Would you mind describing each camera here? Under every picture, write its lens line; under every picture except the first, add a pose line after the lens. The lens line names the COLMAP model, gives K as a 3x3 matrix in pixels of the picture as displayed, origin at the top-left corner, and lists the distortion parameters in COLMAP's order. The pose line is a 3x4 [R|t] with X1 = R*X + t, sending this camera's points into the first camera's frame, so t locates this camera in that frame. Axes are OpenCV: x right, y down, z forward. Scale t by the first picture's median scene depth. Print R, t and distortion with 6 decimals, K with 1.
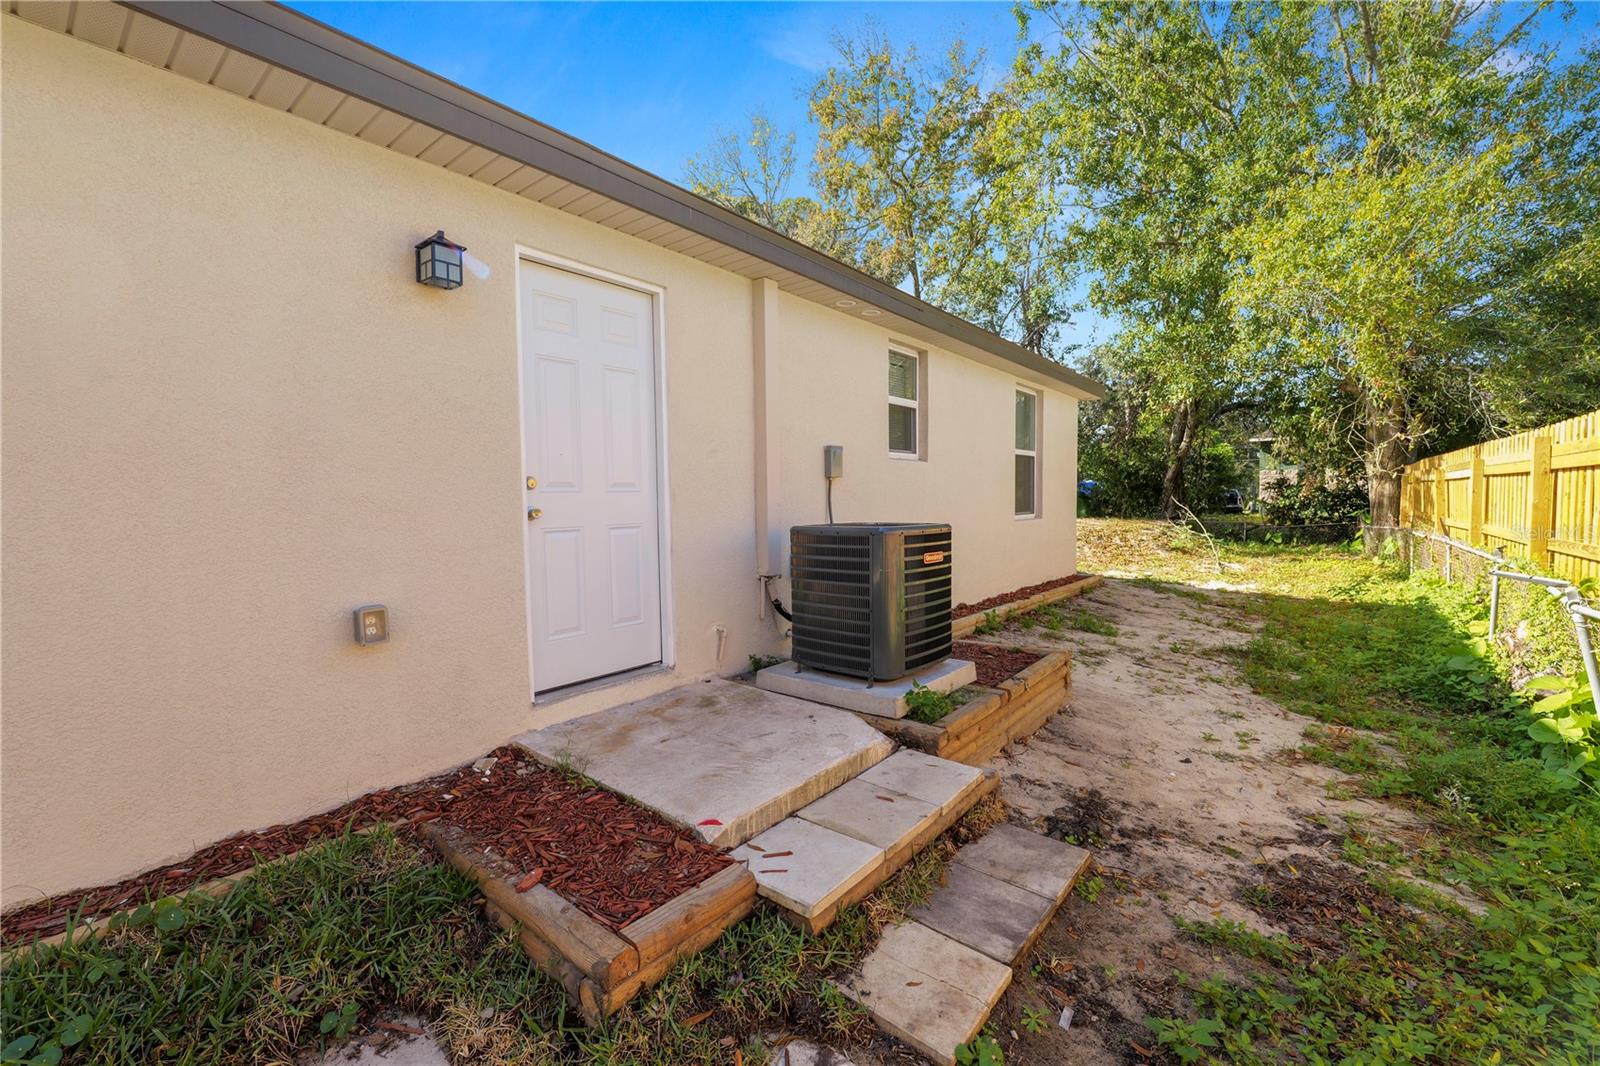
lens RADIAL K [[654.1, 0, 796.6], [0, 654.1, 529.9], [0, 0, 1]] dist [-0.010057, -0.000084]
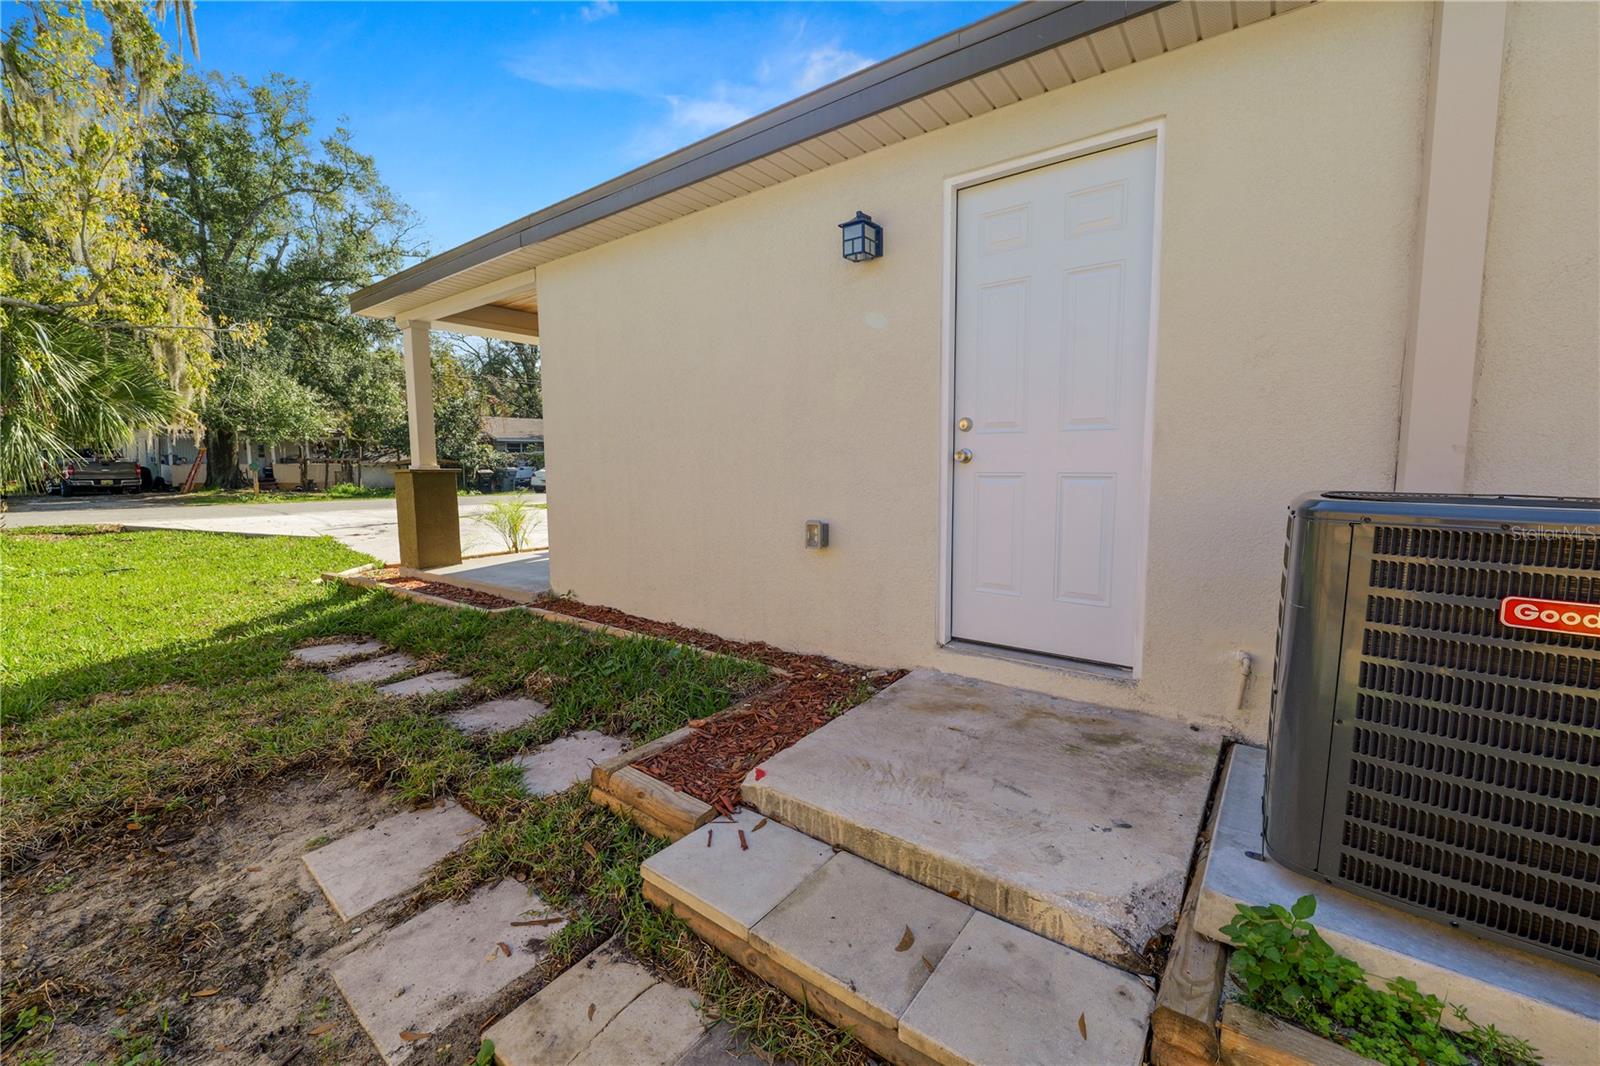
lens RADIAL K [[654.1, 0, 796.6], [0, 654.1, 529.9], [0, 0, 1]] dist [-0.010057, -0.000084]
pose [[0.024964, 0.119125, -0.992565, 0.631575], [-0.047791, 0.991882, 0.117841, -0.020766], [0.998545, 0.044494, 0.030454, 0.811223]]
